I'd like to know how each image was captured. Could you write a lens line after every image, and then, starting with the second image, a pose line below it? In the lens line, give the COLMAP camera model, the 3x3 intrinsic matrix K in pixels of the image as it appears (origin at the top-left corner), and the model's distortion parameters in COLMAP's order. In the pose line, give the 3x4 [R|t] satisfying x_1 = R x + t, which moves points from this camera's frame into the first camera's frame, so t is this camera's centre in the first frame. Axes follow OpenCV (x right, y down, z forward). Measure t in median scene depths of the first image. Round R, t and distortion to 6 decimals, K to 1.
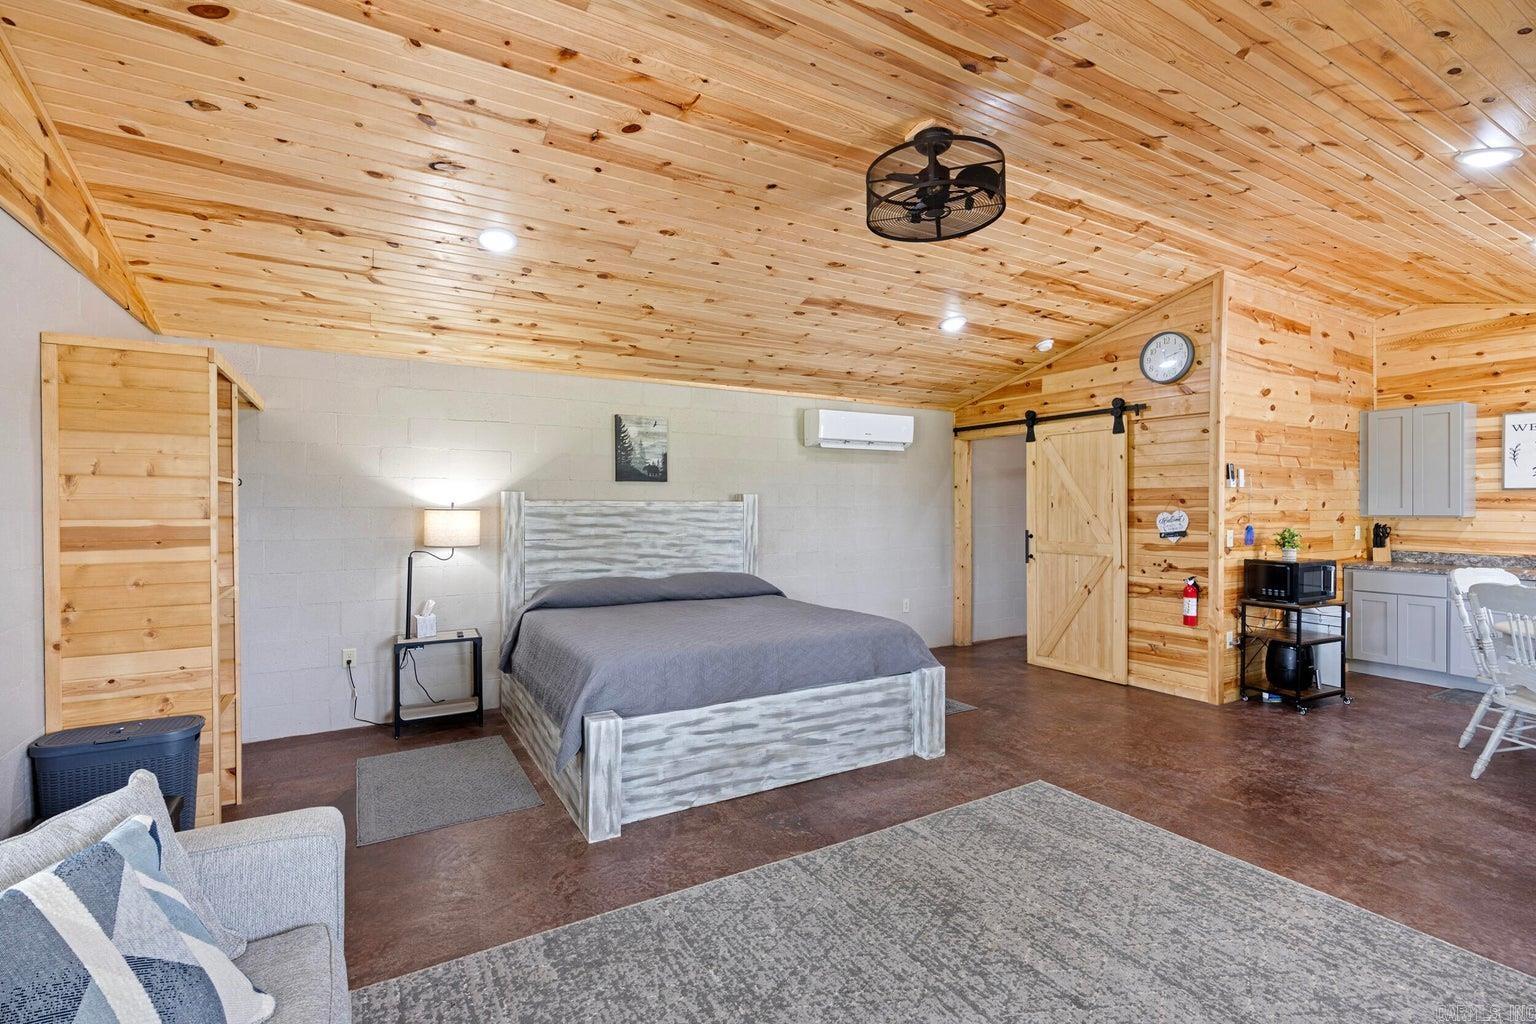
lens RADIAL K [[696.9, 0, 762.0], [0, 696.9, 510.8], [0, 0, 1]] dist [-0.023294, 0.011985]
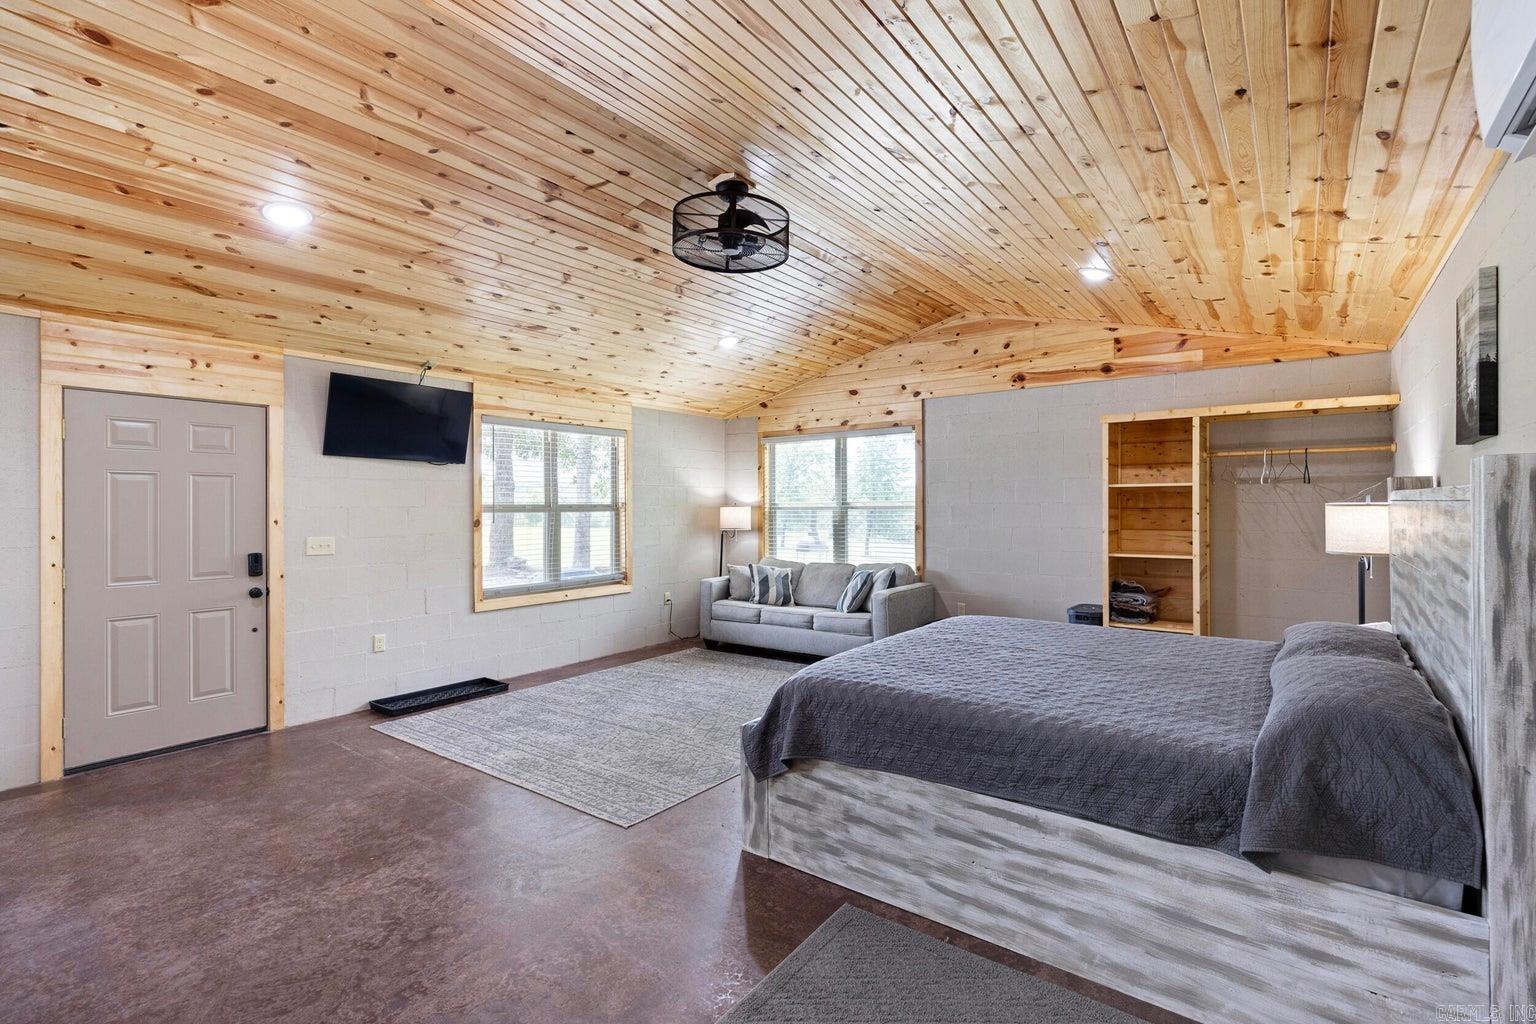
lens RADIAL K [[696.9, 0, 765.5], [0, 696.9, 507.0], [0, 0, 1]] dist [-0.023294, 0.011985]
pose [[-0.920764, 0.006809, -0.390060, 0.388554], [0.003719, 0.999955, 0.008676, -0.006247], [0.390101, 0.006538, -0.920749, 1.248817]]
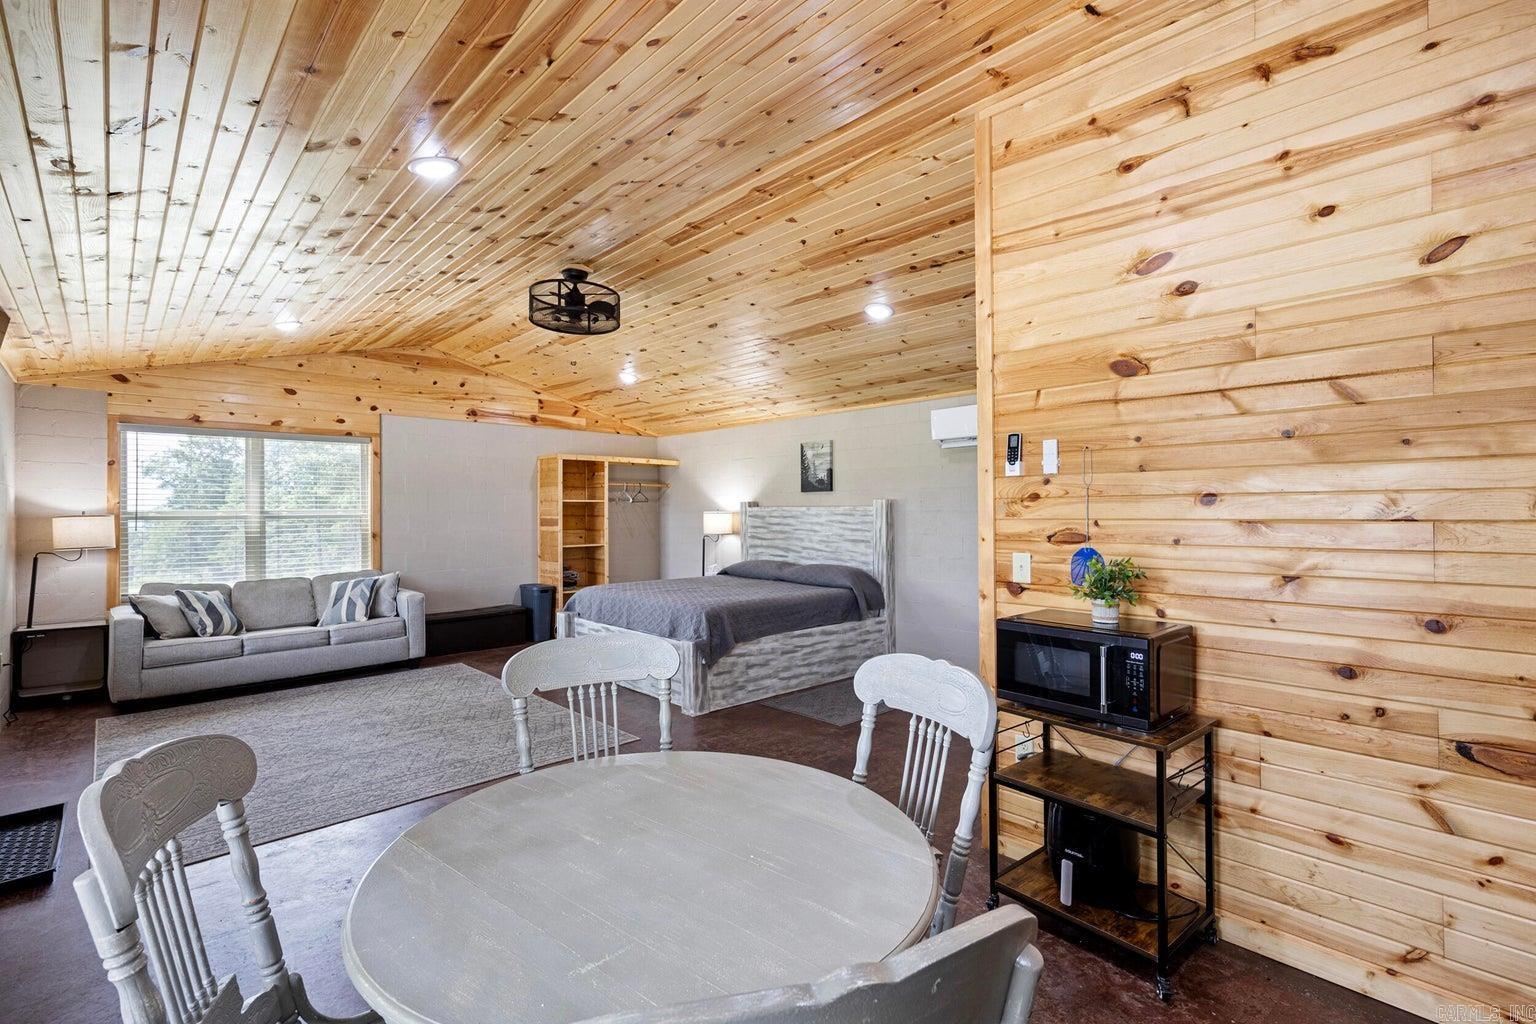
lens RADIAL K [[696.9, 0, 797.5], [0, 696.9, 513.9], [0, 0, 1]] dist [-0.023294, 0.011985]
pose [[0.256394, 0.003658, -0.966565, 1.110592], [-0.002825, 0.999991, 0.003036, -0.004571], [0.966568, 0.001952, 0.256402, 0.645799]]
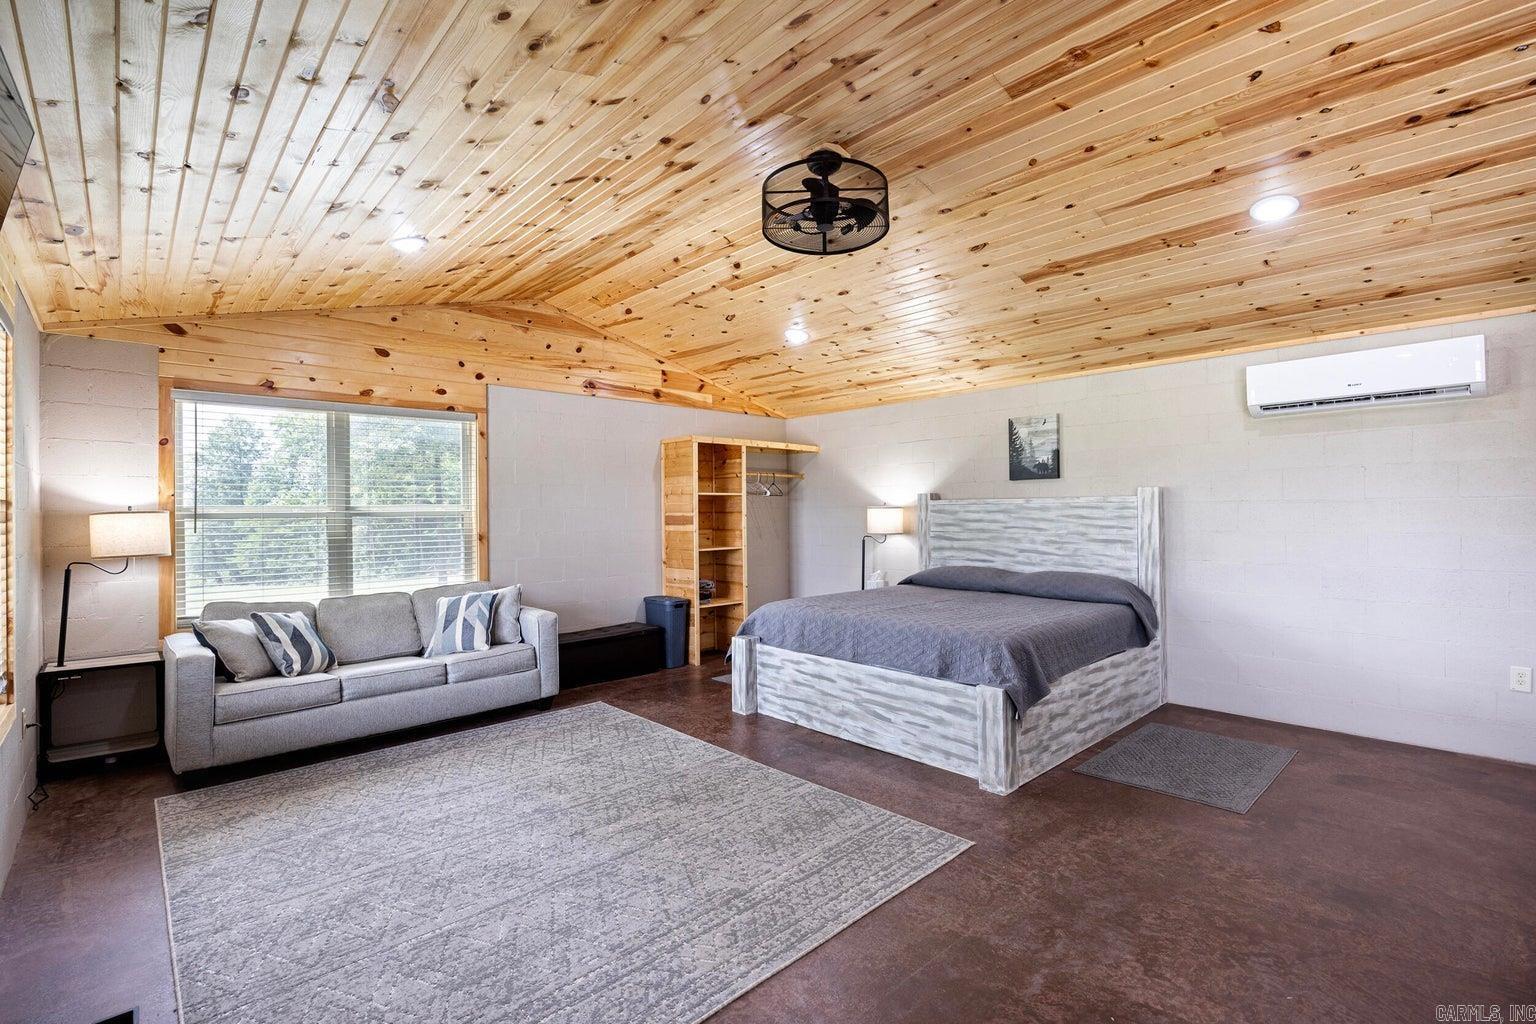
lens RADIAL K [[696.9, 0, 787.2], [0, 696.9, 515.0], [0, 0, 1]] dist [-0.023294, 0.011985]
pose [[0.237684, 0.004532, -0.971332, 0.761327], [0.002412, 0.999983, 0.005255, 0.004724], [0.971340, -0.003592, 0.237669, 0.408326]]
